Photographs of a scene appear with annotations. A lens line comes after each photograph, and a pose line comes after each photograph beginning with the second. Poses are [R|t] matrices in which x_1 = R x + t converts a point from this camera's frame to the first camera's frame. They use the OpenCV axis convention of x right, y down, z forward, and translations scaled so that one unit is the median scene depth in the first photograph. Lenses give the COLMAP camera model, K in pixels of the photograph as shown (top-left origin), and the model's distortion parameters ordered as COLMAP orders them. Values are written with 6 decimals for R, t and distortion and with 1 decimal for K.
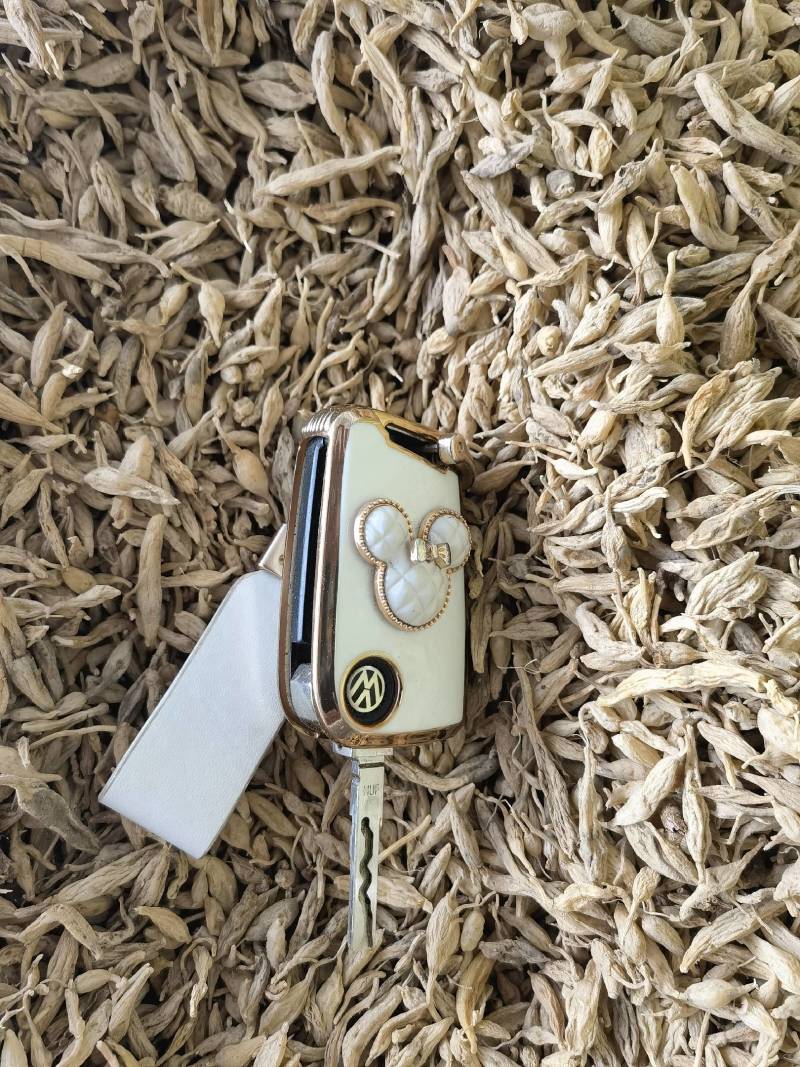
lens RADIAL K [[801.7, 0, 405.6], [0, 801.7, 535.4], [0, 0, 1]] dist [-0.024017, 0.007110]
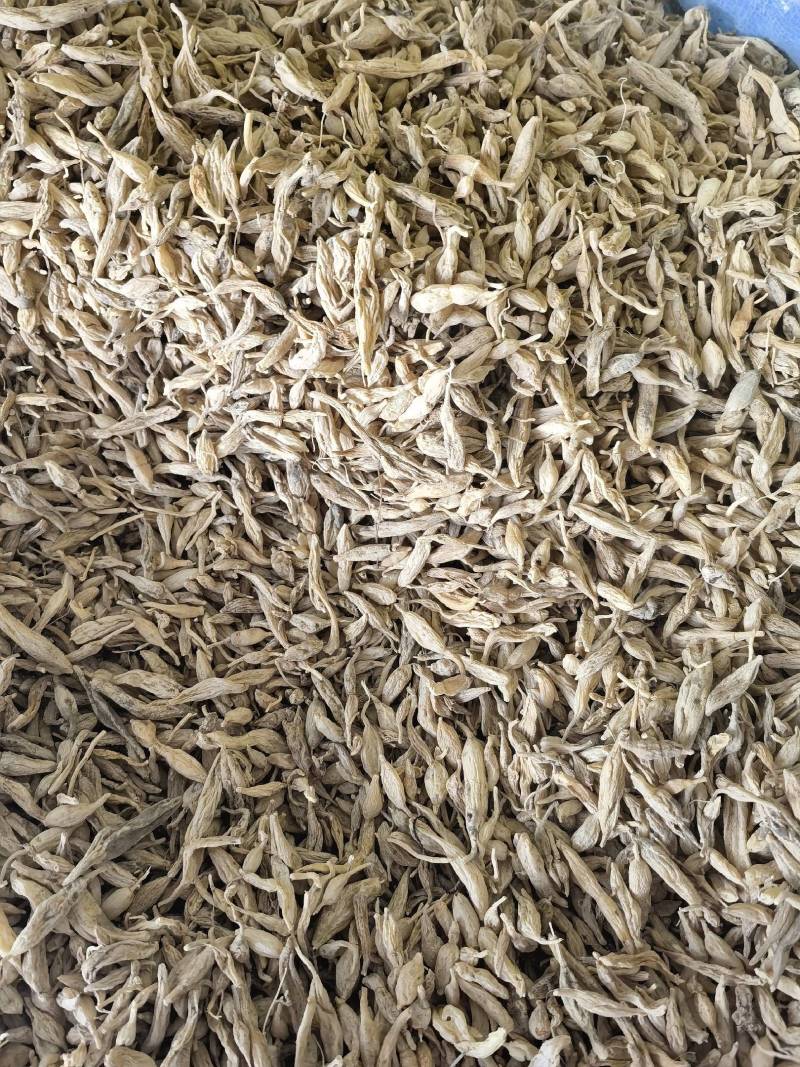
lens RADIAL K [[801.7, 0, 404.2], [0, 801.7, 529.3], [0, 0, 1]] dist [-0.024017, 0.007110]
pose [[0.610241, -0.775993, 0.159503, -0.048268], [0.766538, 0.629215, 0.128483, 0.246611], [-0.200064, 0.043859, 0.978801, -0.272239]]
